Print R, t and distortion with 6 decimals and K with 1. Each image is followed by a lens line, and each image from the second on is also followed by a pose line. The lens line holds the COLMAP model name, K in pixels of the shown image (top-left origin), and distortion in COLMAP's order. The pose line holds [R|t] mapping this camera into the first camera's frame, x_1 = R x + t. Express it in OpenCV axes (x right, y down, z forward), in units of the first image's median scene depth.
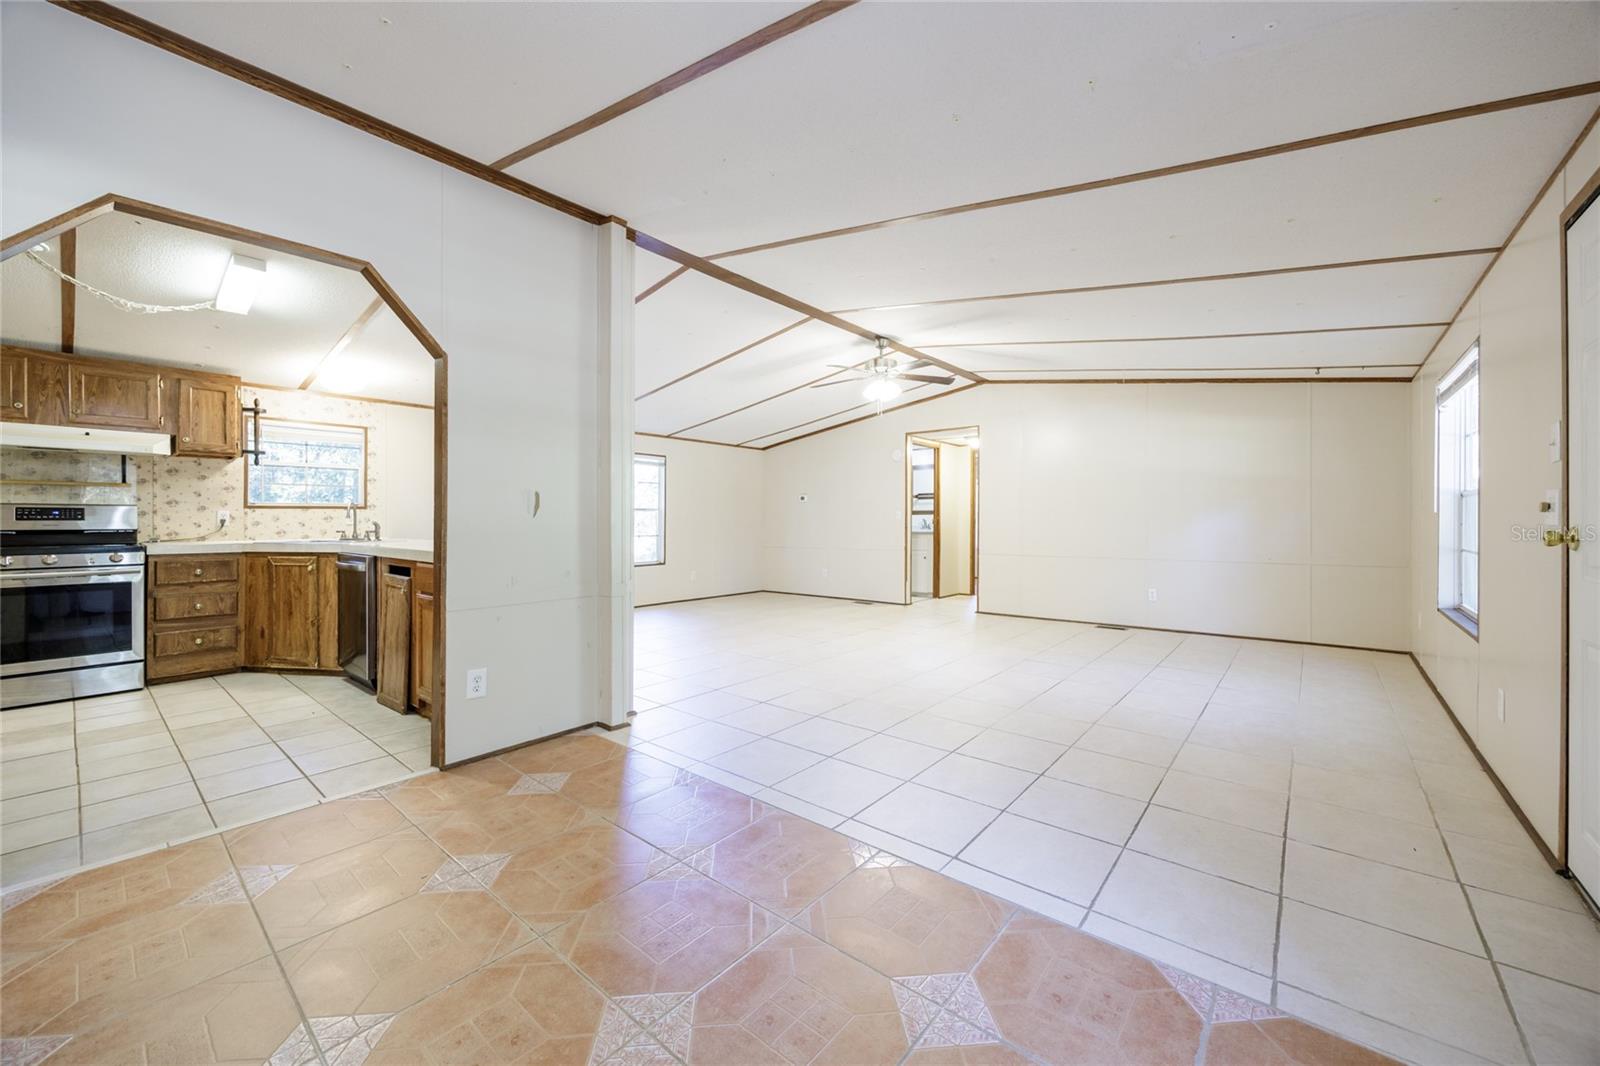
lens RADIAL K [[613.6, 0, 808.9], [0, 613.6, 517.8], [0, 0, 1]] dist [-0.001342, -0.000455]
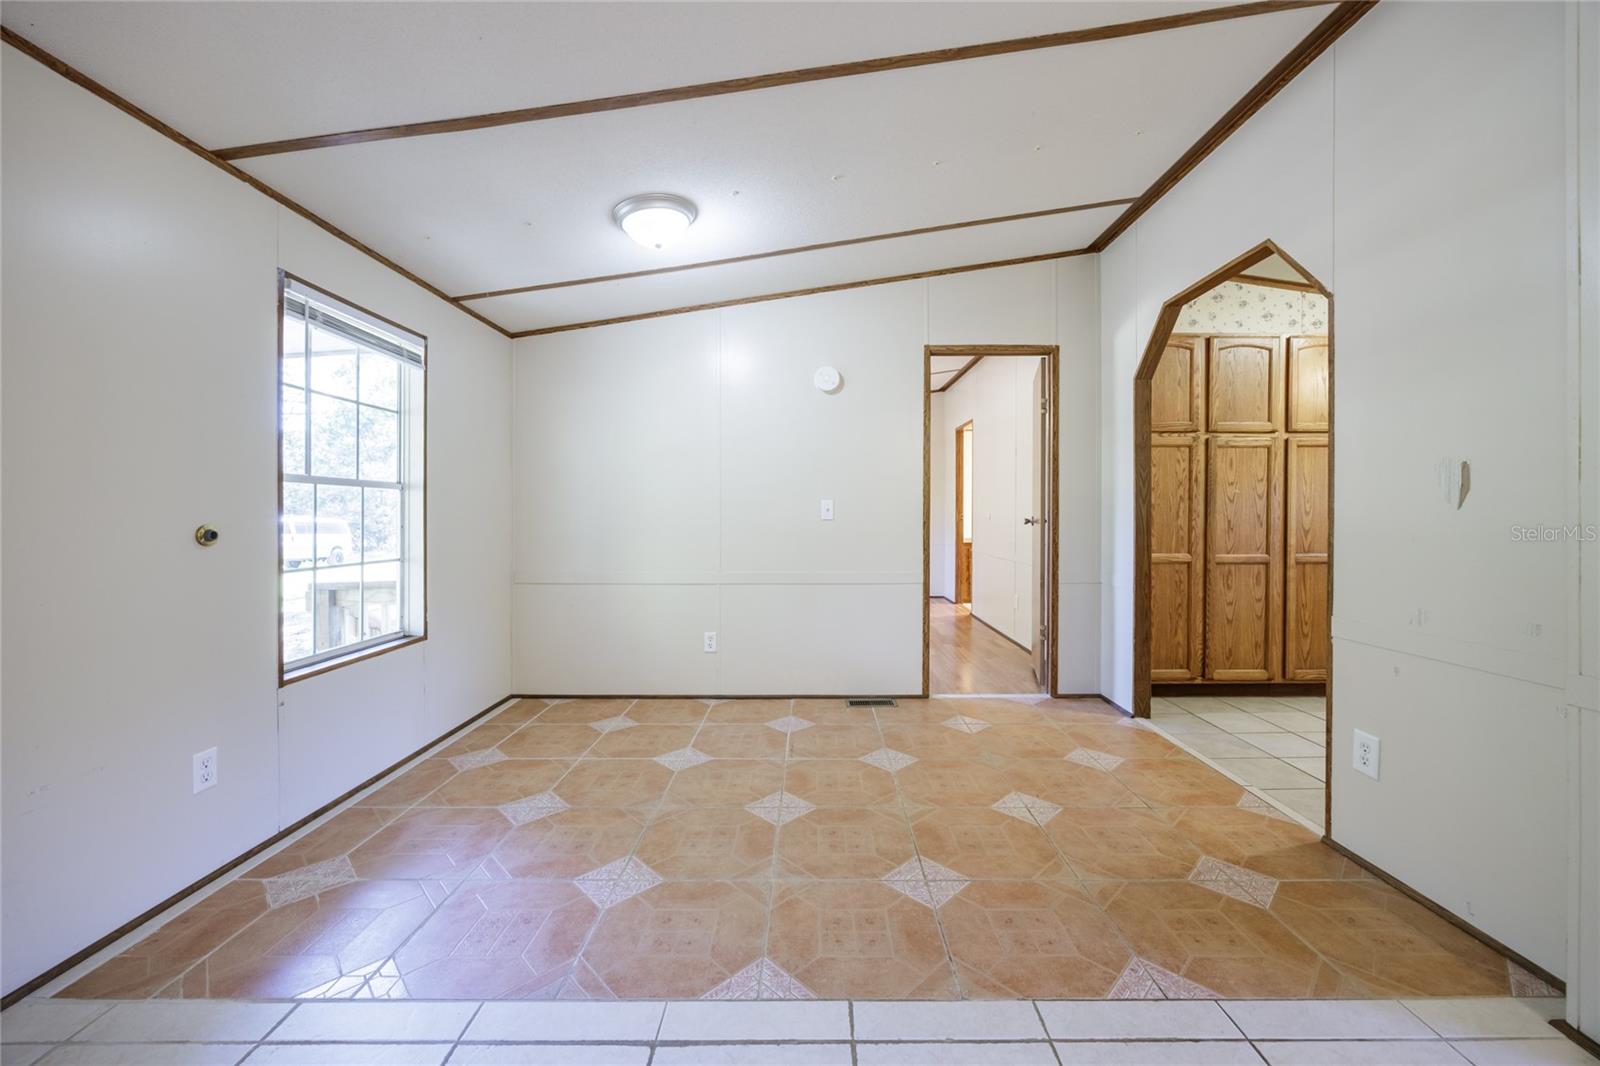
lens RADIAL K [[619.7, 0, 814.1], [0, 619.7, 526.0], [0, 0, 1]] dist [-0.001145, -0.000047]
pose [[-0.767813, 0.015638, -0.640483, 0.240649], [0.005171, 0.999821, 0.018213, 0.000422], [0.640653, 0.010672, -0.767756, 0.744921]]
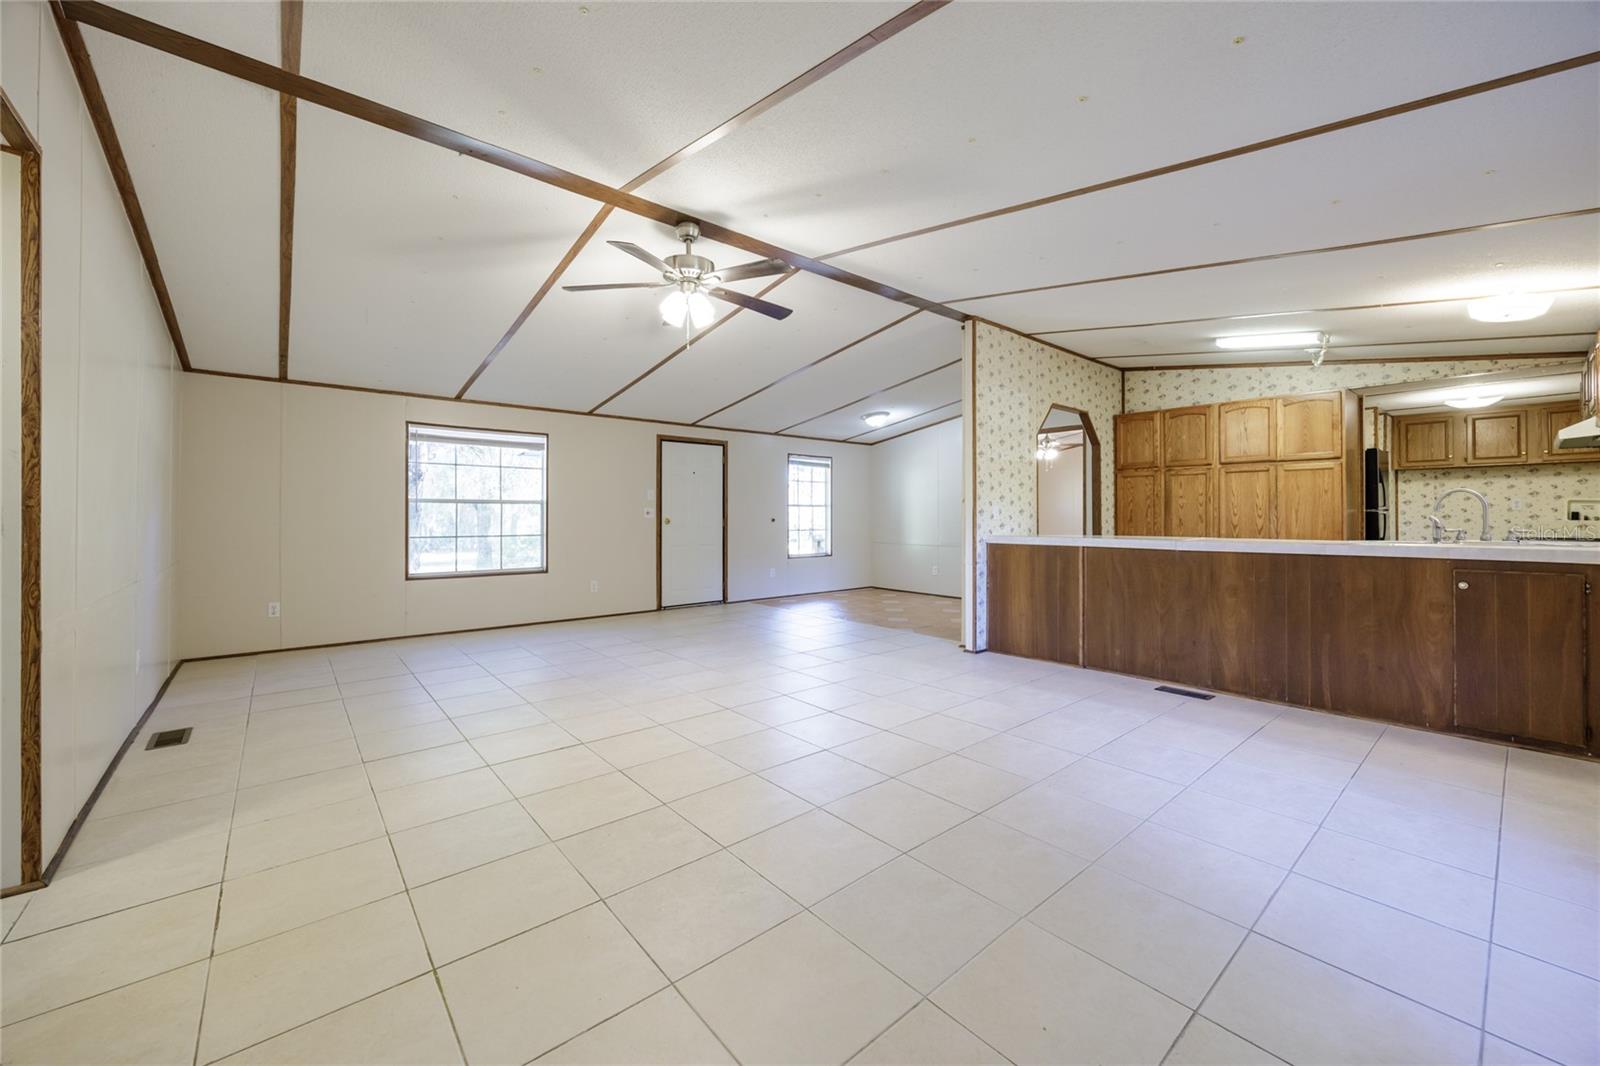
lens RADIAL K [[621.9, 0, 807.0], [0, 621.9, 504.0], [0, 0, 1]] dist [-0.002878, 0.000173]
pose [[-0.985446, 0.005674, 0.169896, -0.136605], [0.001988, 0.999759, -0.021859, 0.007008], [-0.169979, -0.021203, -0.985220, 2.008557]]
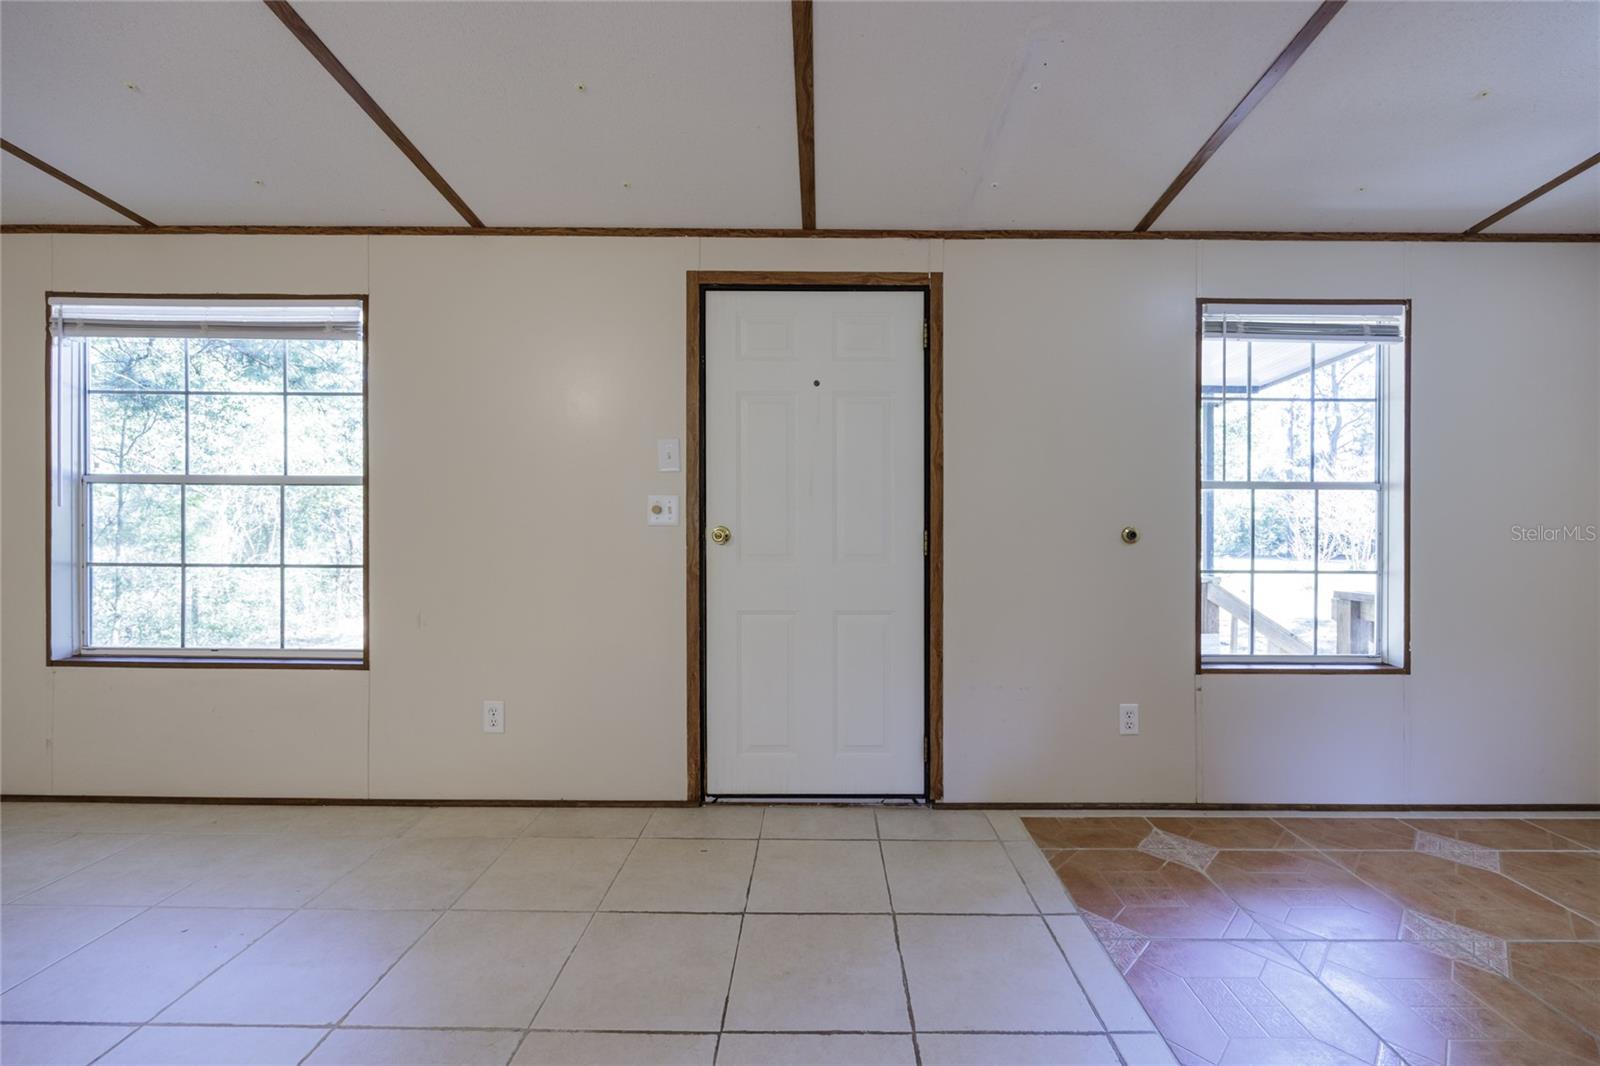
lens RADIAL K [[643.8, 0, 821.5], [0, 643.8, 524.3], [0, 0, 1]] dist [-0.000763, 0.000096]
pose [[-0.638854, -0.003726, 0.769319, 0.027749], [-0.005982, 0.999982, -0.000125, 0.005802], [-0.769305, -0.004682, -0.638864, 0.717712]]
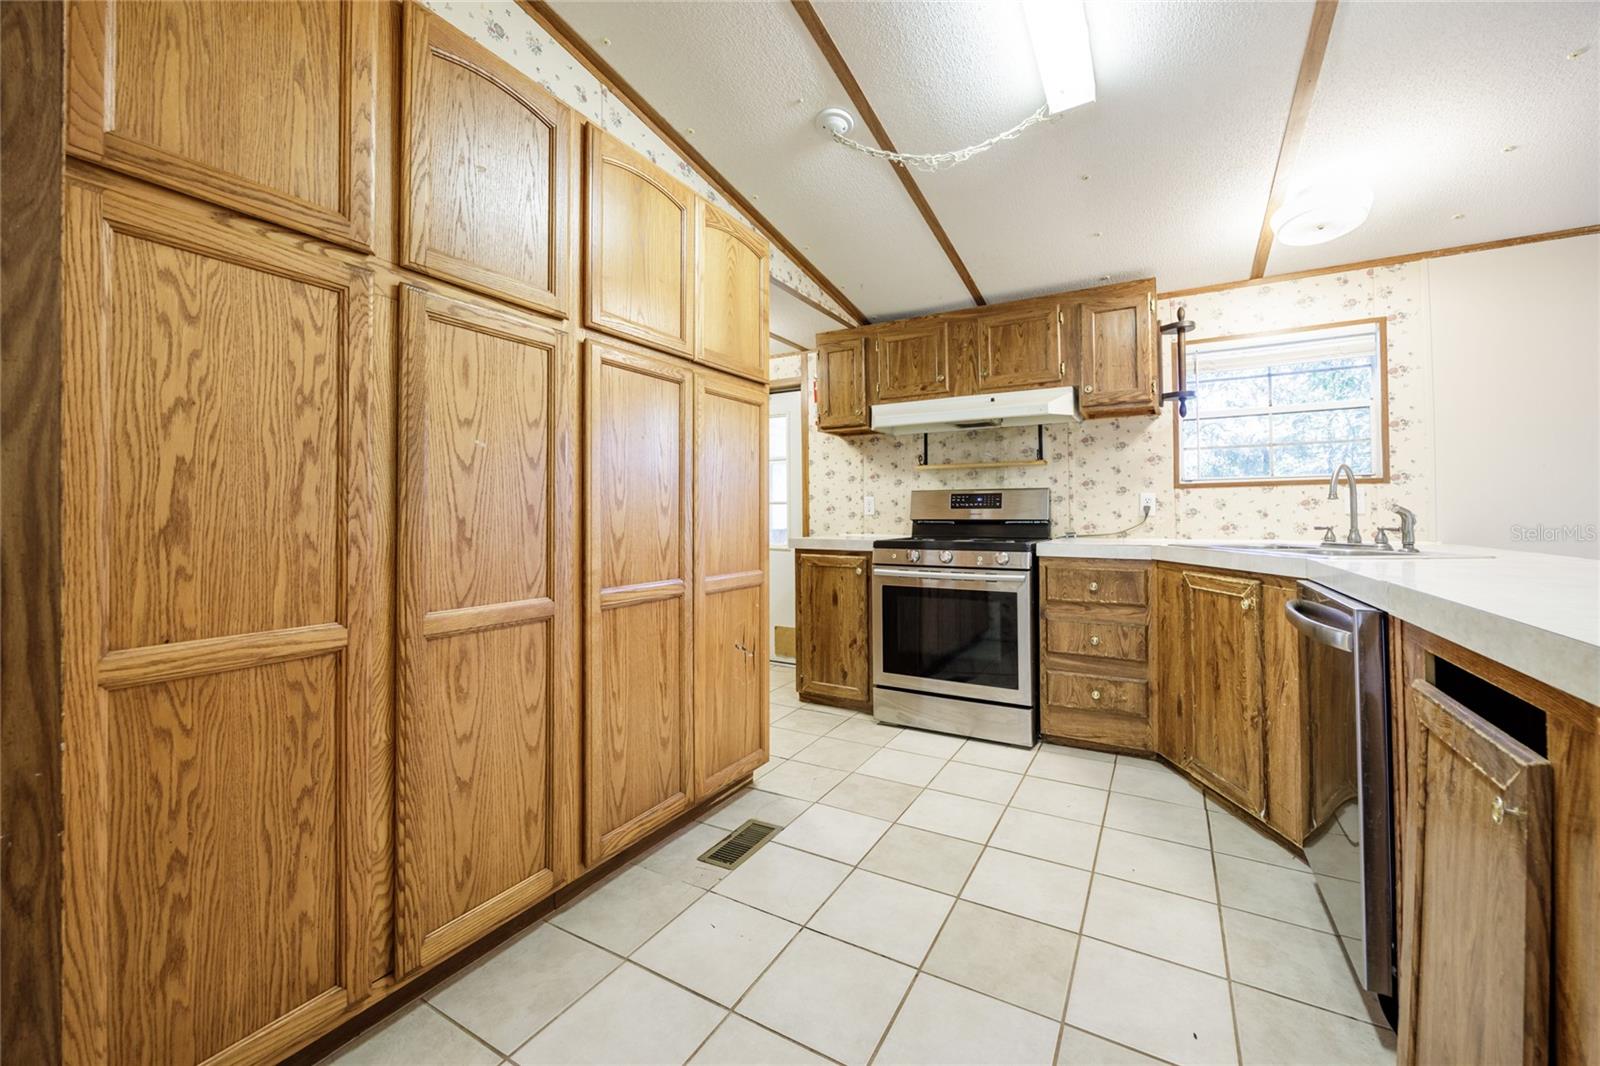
lens RADIAL K [[621.9, 0, 807.0], [0, 621.9, 504.0], [0, 0, 1]] dist [-0.002878, 0.000173]
pose [[0.164802, -0.017827, -0.986166, -0.391646], [0.006827, 0.999833, -0.016933, 0.010119], [0.986303, -0.003942, 0.164896, 0.581516]]
